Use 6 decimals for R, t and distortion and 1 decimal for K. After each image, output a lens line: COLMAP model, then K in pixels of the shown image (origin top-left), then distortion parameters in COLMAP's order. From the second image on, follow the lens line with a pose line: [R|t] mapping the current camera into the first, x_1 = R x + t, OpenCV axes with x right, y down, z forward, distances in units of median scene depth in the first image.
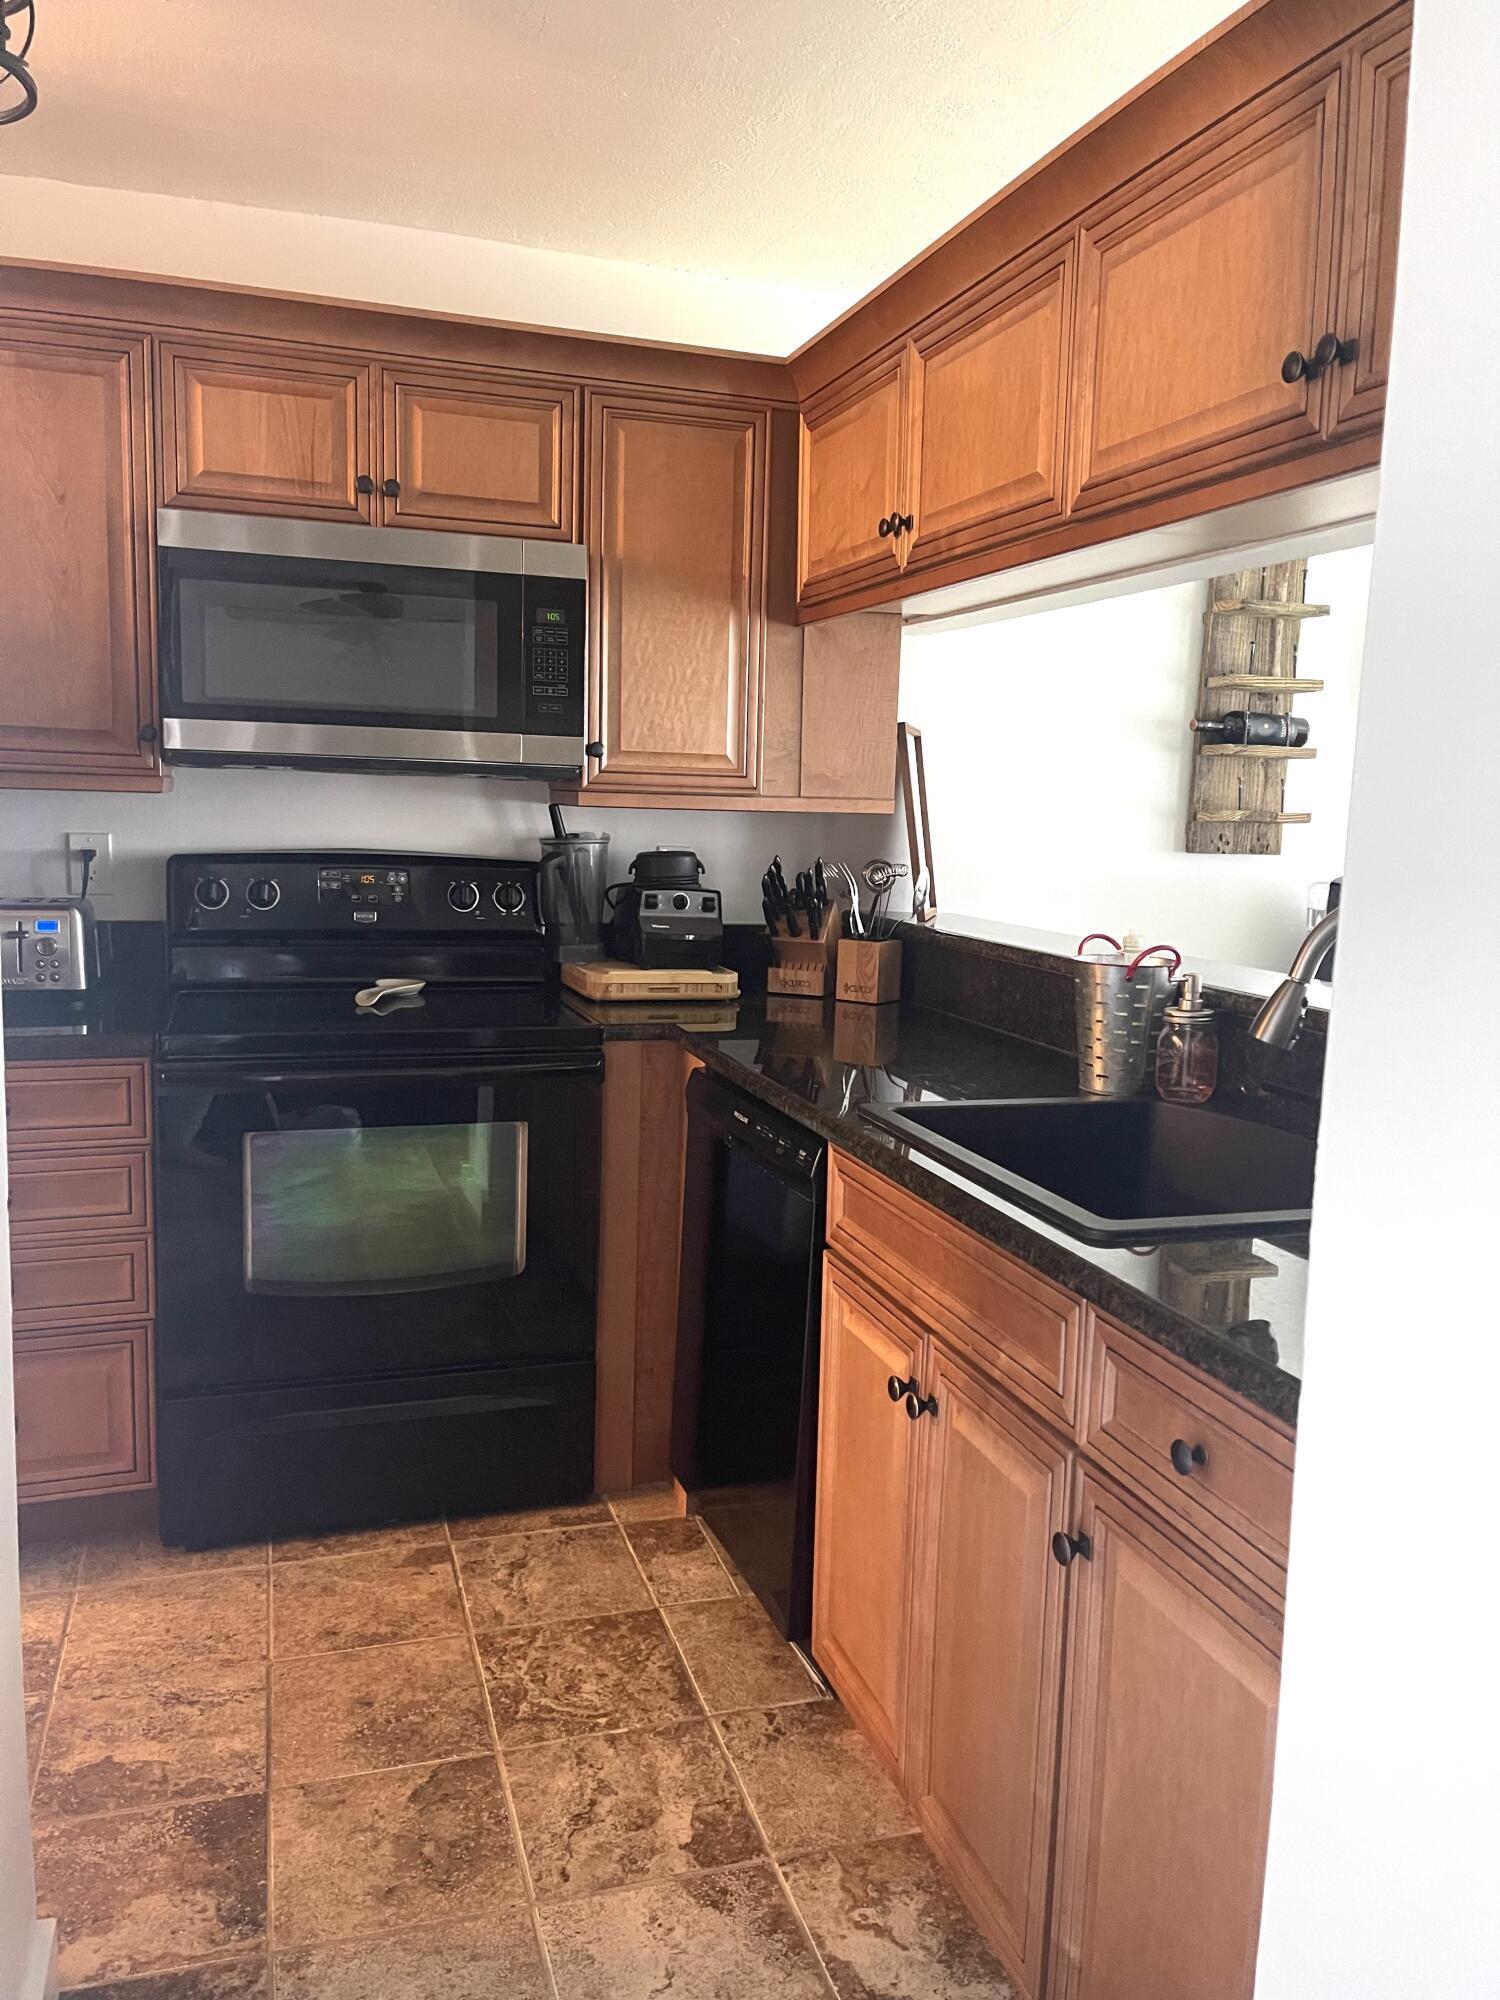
lens RADIAL K [[1497.9, 0, 764.8], [0, 1497.9, 994.0], [0, 0, 1]] dist [0.063963, -0.087517]
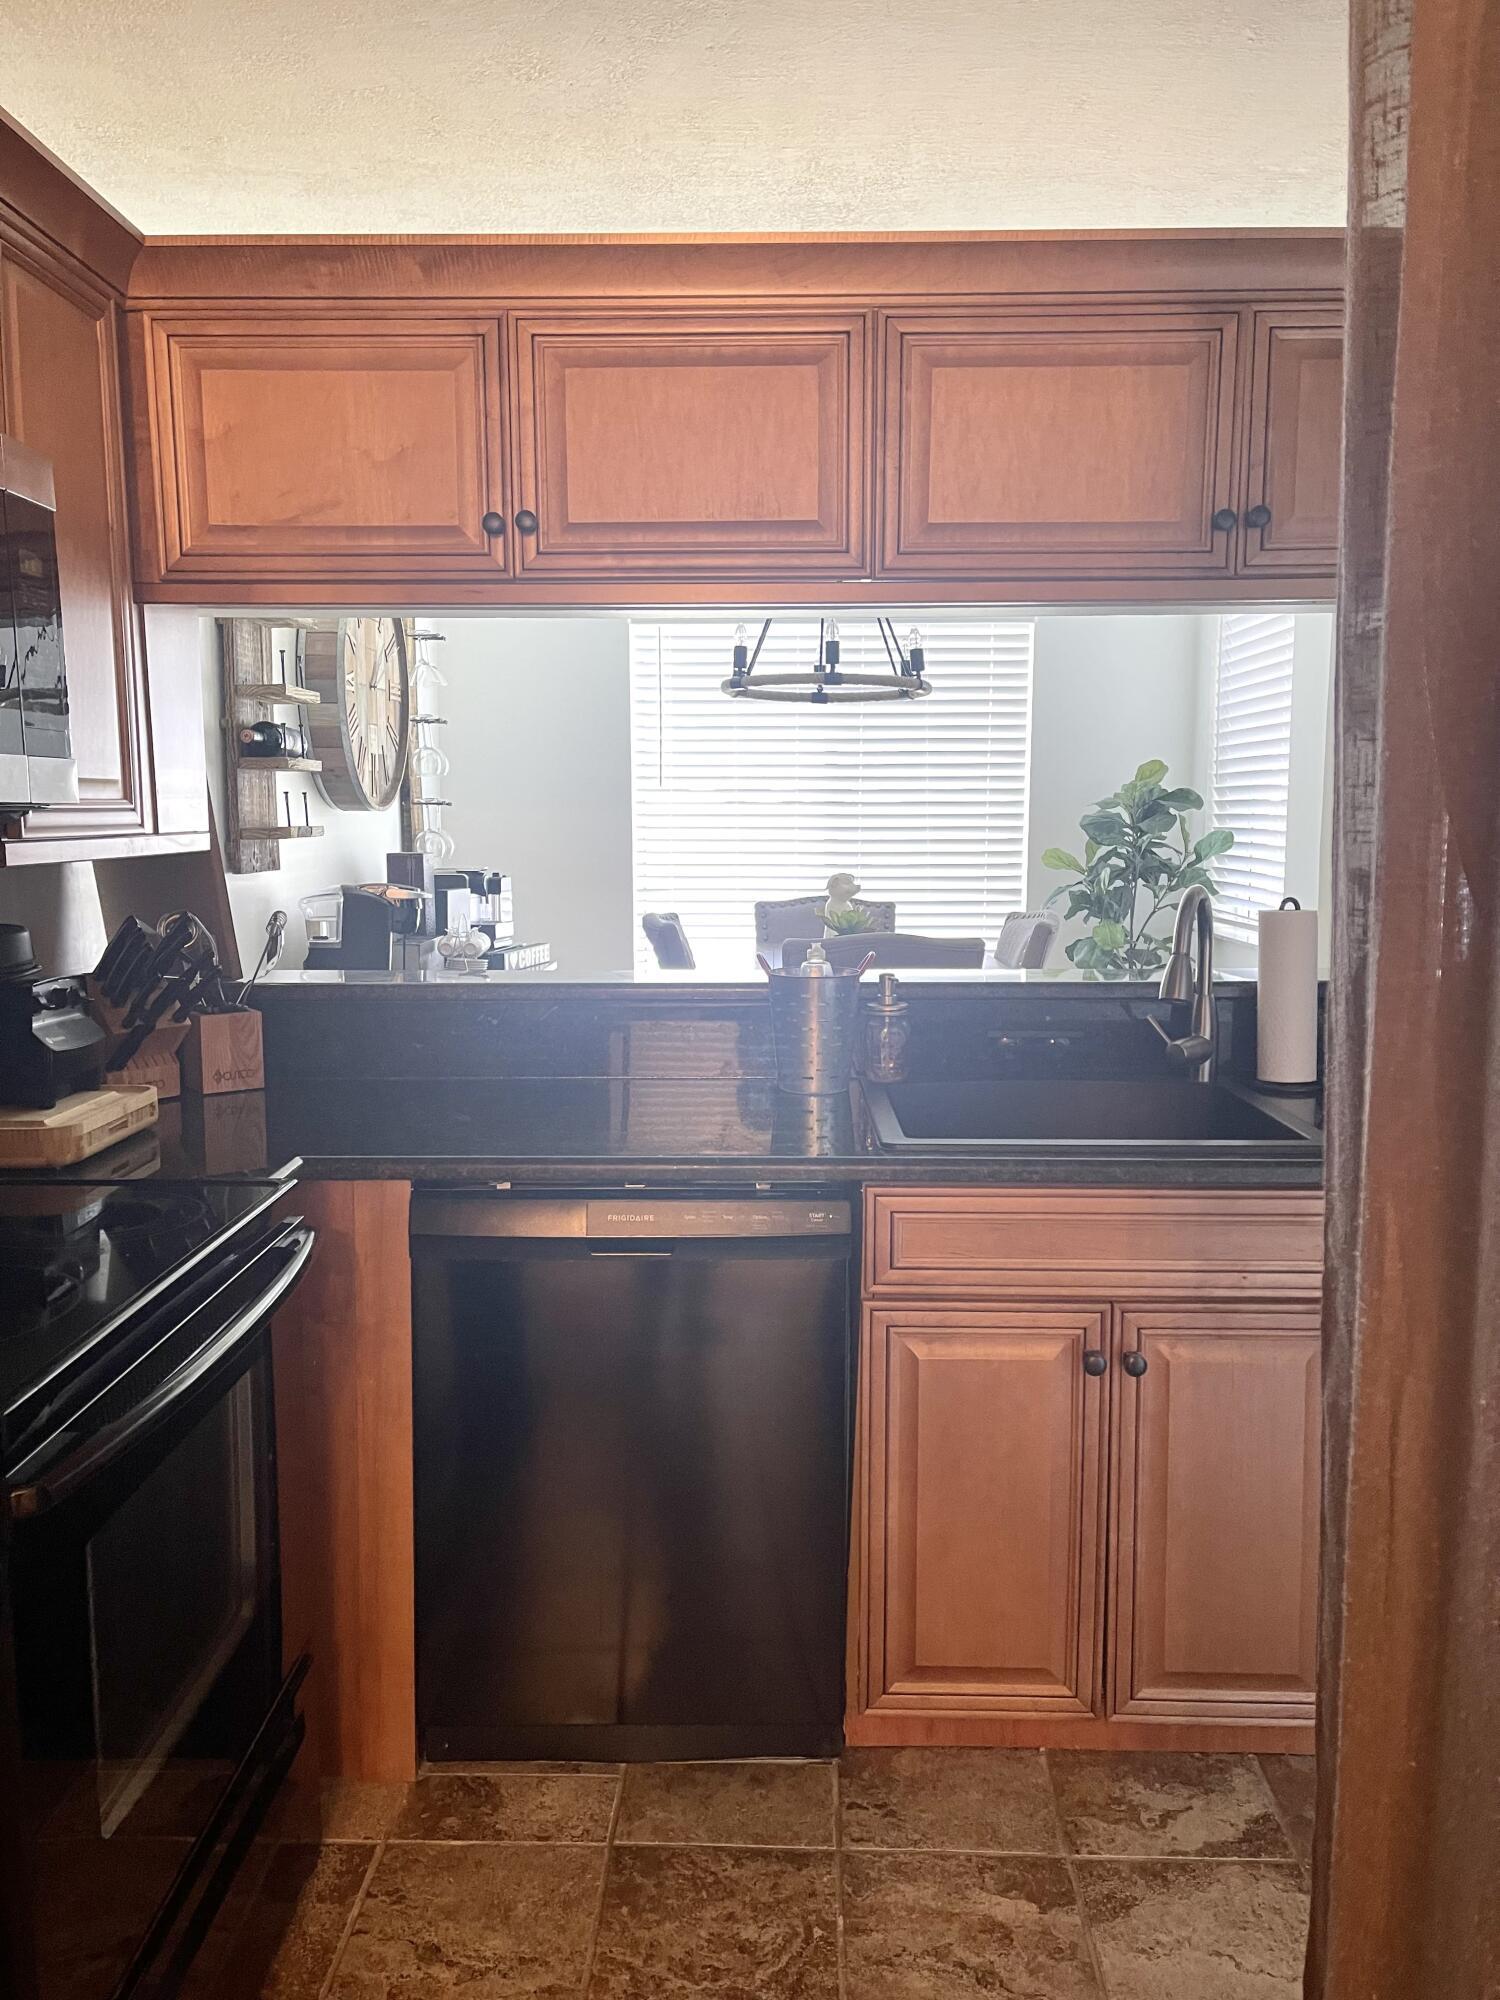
lens RADIAL K [[1497.9, 0, 764.8], [0, 1497.9, 994.0], [0, 0, 1]] dist [0.063963, -0.087517]
pose [[0.332156, -0.150417, 0.931154, -0.681738], [0.125796, 0.985448, 0.114314, -0.119764], [-0.934798, 0.079166, 0.346245, 0.558924]]
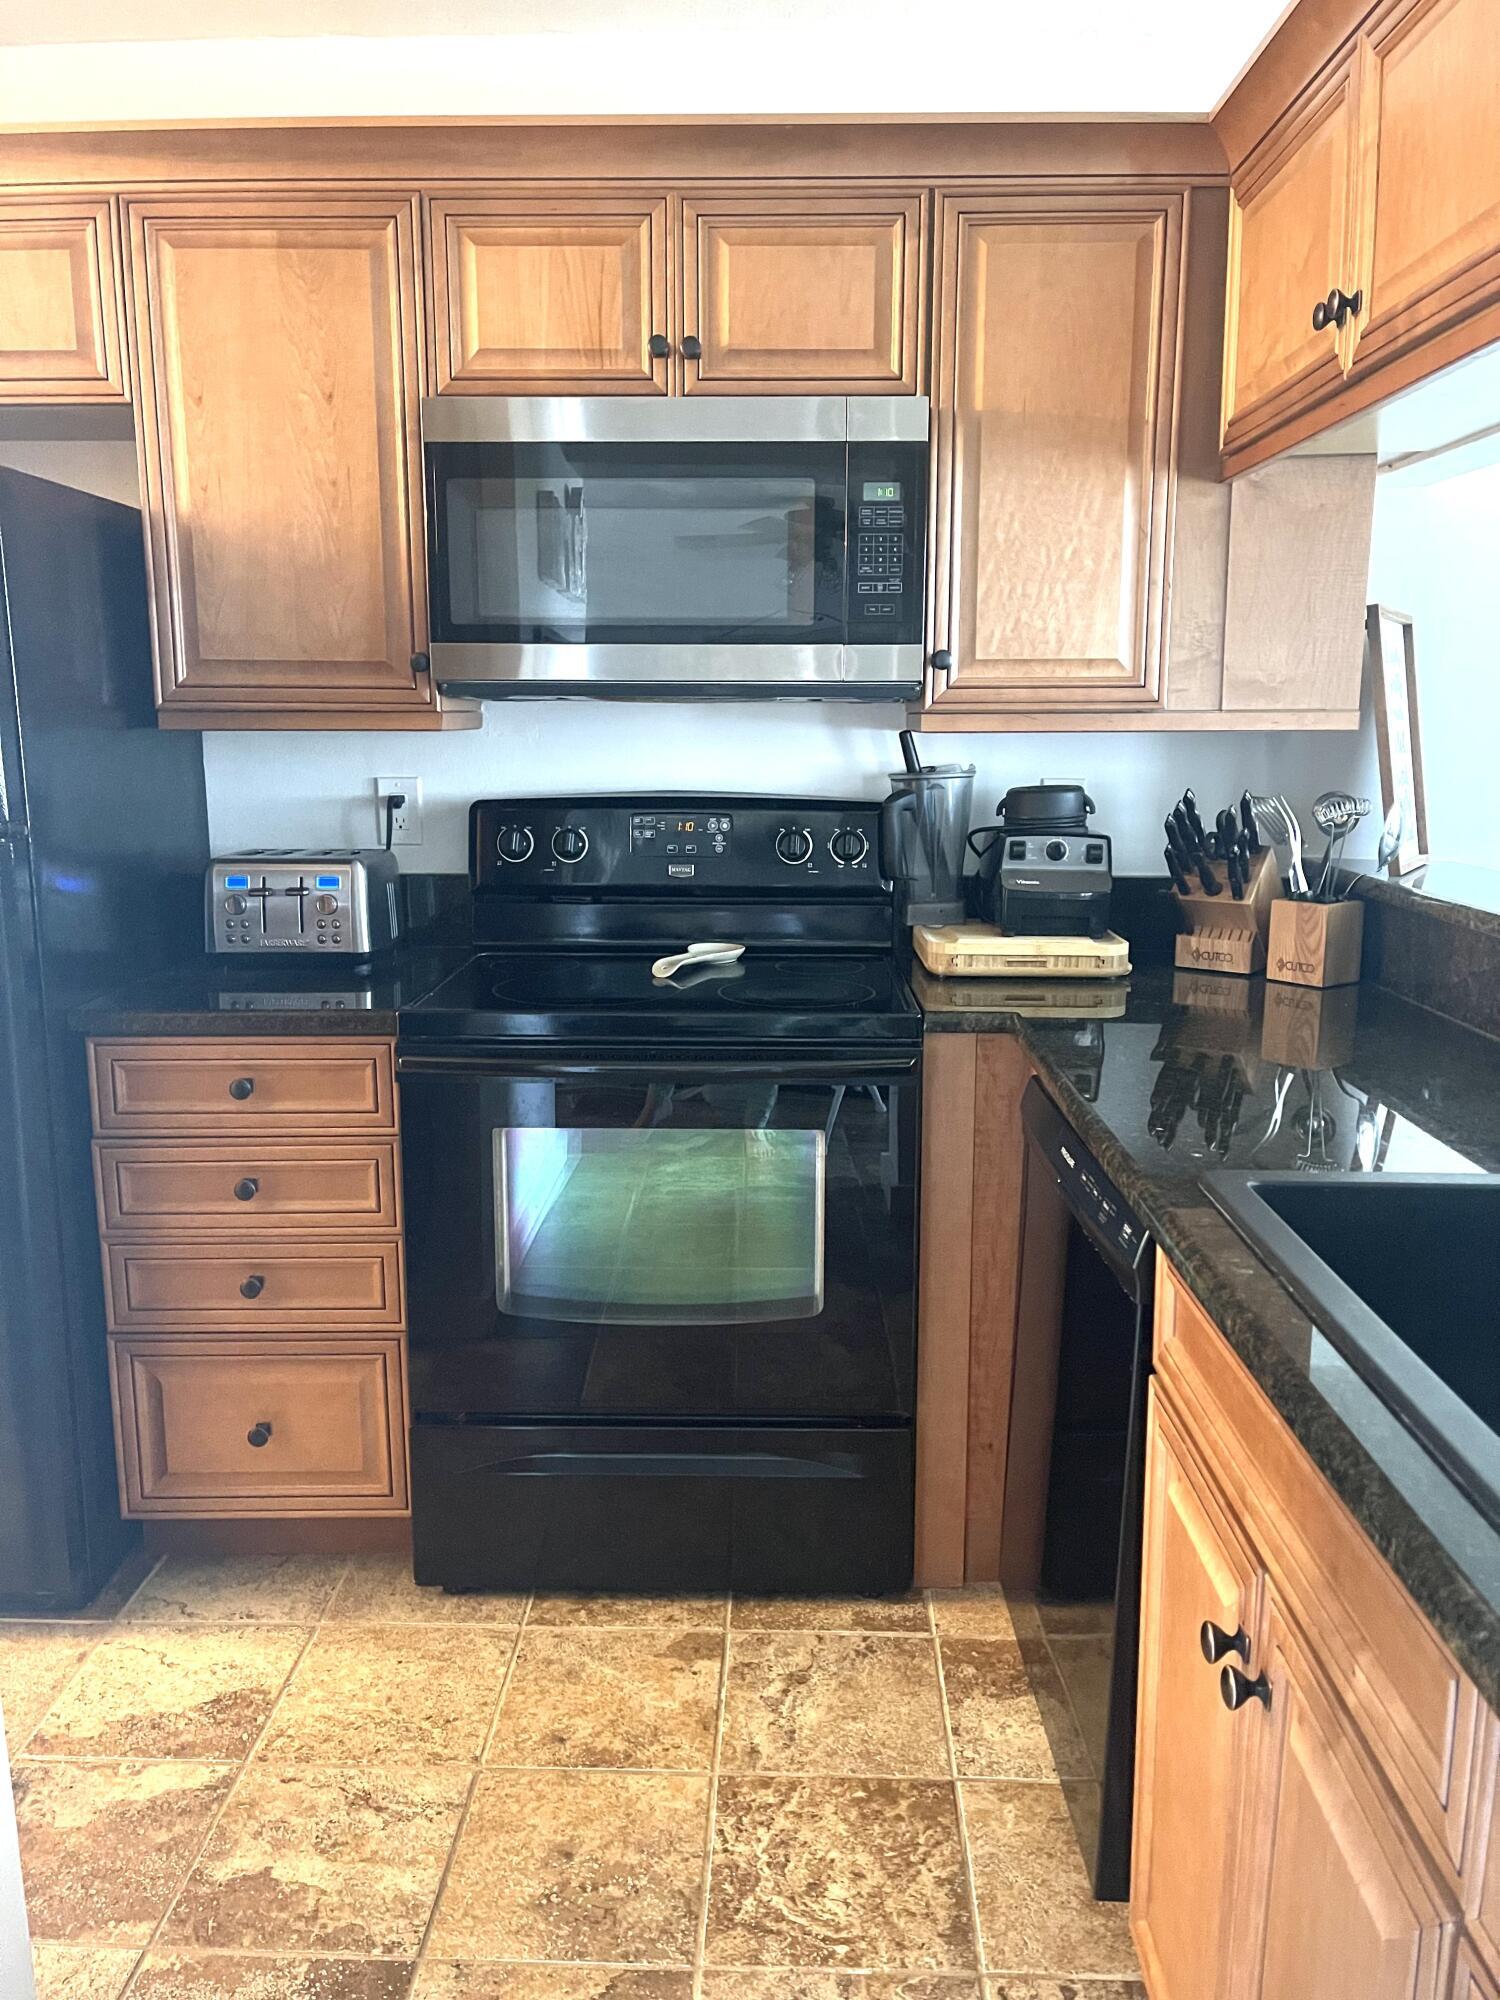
lens RADIAL K [[1497.9, 0, 764.8], [0, 1497.9, 994.0], [0, 0, 1]] dist [0.063963, -0.087517]
pose [[0.942437, 0.029941, -0.333039, 0.076484], [-0.015641, 0.998840, 0.045538, -0.023838], [0.334016, -0.037708, 0.941813, 0.239013]]
